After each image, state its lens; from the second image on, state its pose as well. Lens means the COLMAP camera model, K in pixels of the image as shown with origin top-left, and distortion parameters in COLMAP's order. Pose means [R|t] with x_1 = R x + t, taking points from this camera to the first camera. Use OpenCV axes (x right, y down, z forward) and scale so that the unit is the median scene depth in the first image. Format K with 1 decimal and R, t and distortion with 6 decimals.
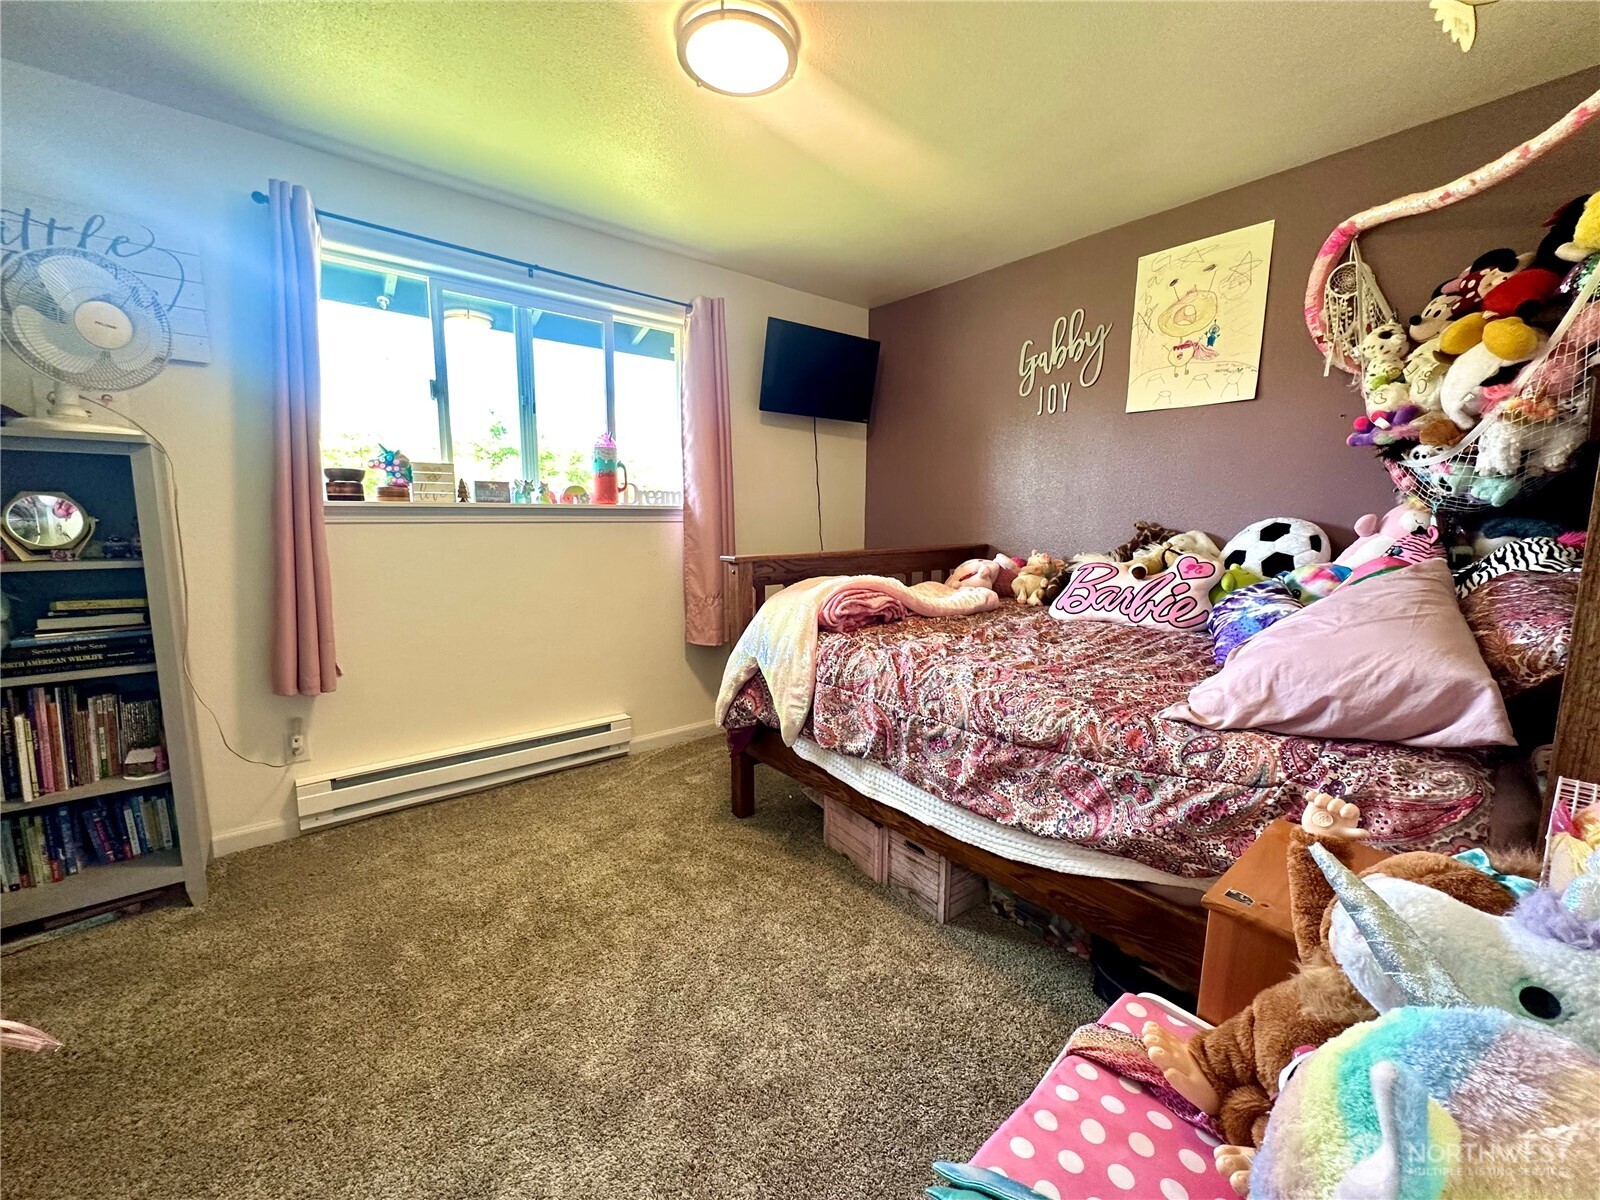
lens RADIAL K [[642.0, 0, 800.0], [0, 642.0, 600.0], [0, 0, 1]] dist [0.001019, 0.000479]
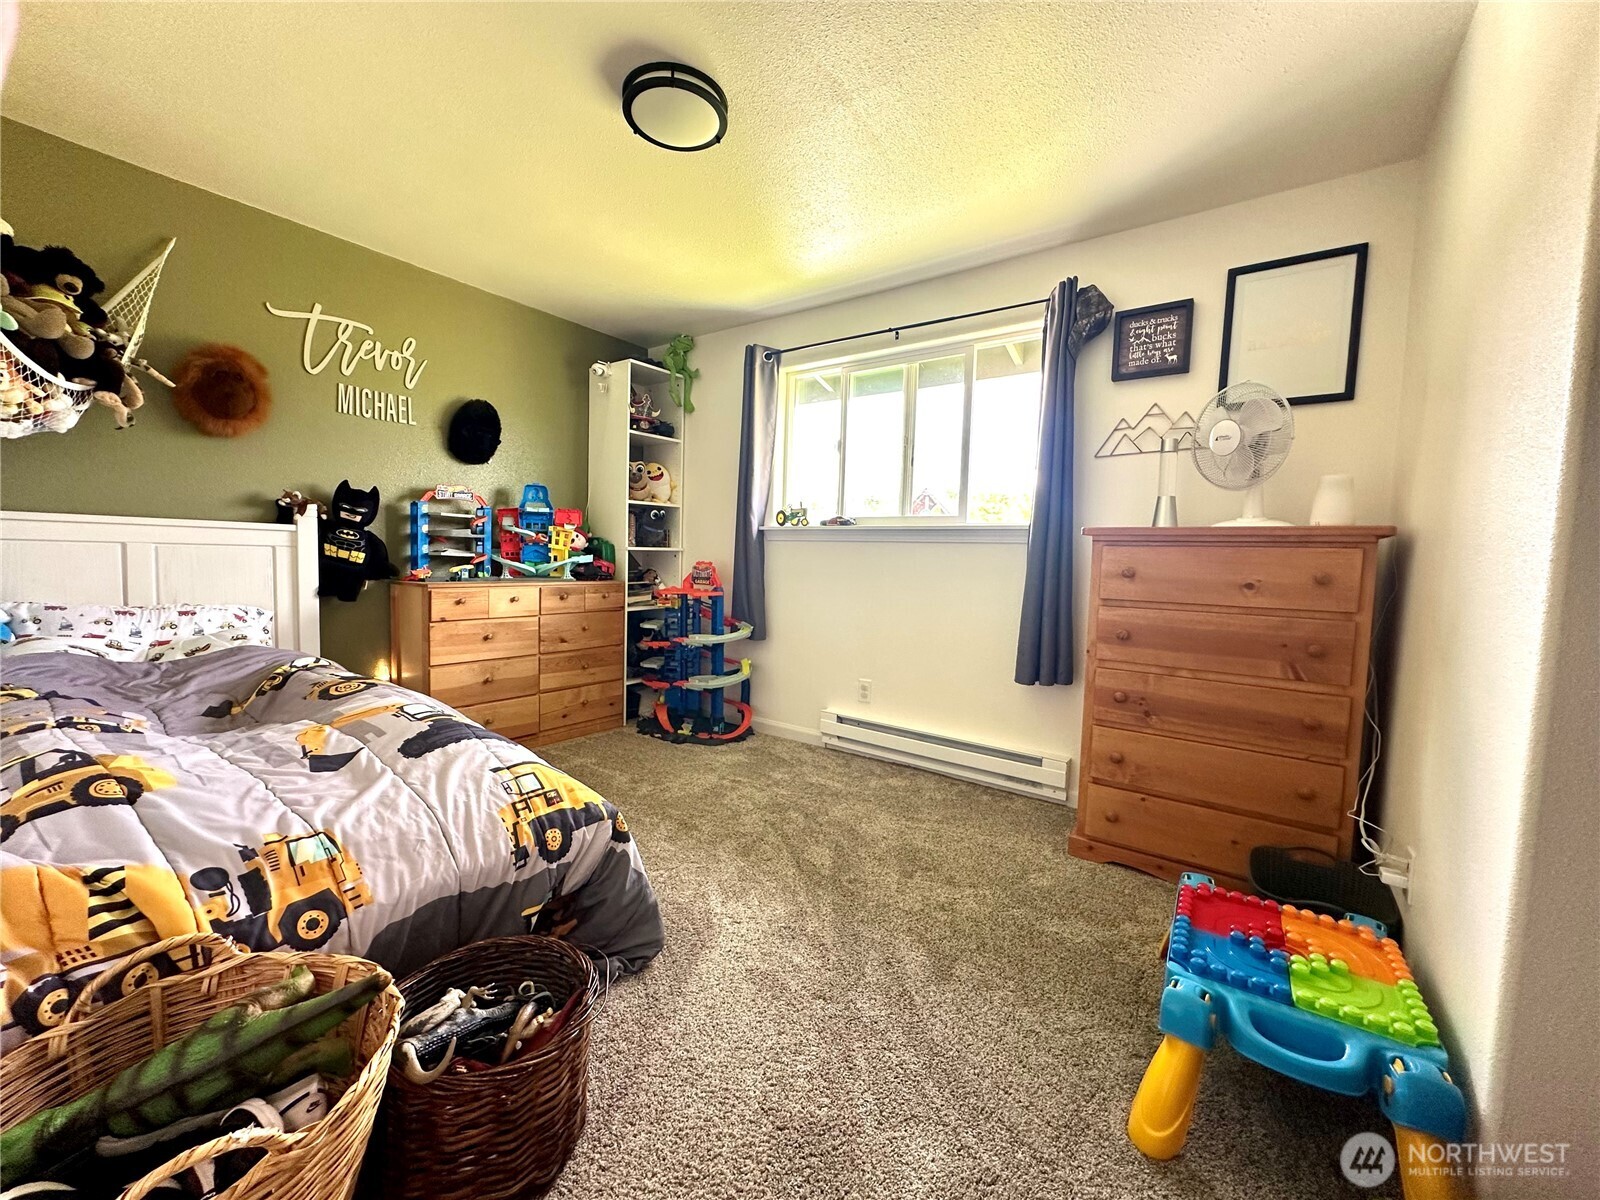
lens RADIAL K [[642.0, 0, 800.0], [0, 642.0, 600.0], [0, 0, 1]] dist [0.001019, 0.000479]
pose [[0.216518, 0.057350, -0.974593, 0.704602], [-0.152019, 0.988077, 0.024370, -0.009219], [0.964370, 0.142880, 0.222655, 0.549707]]
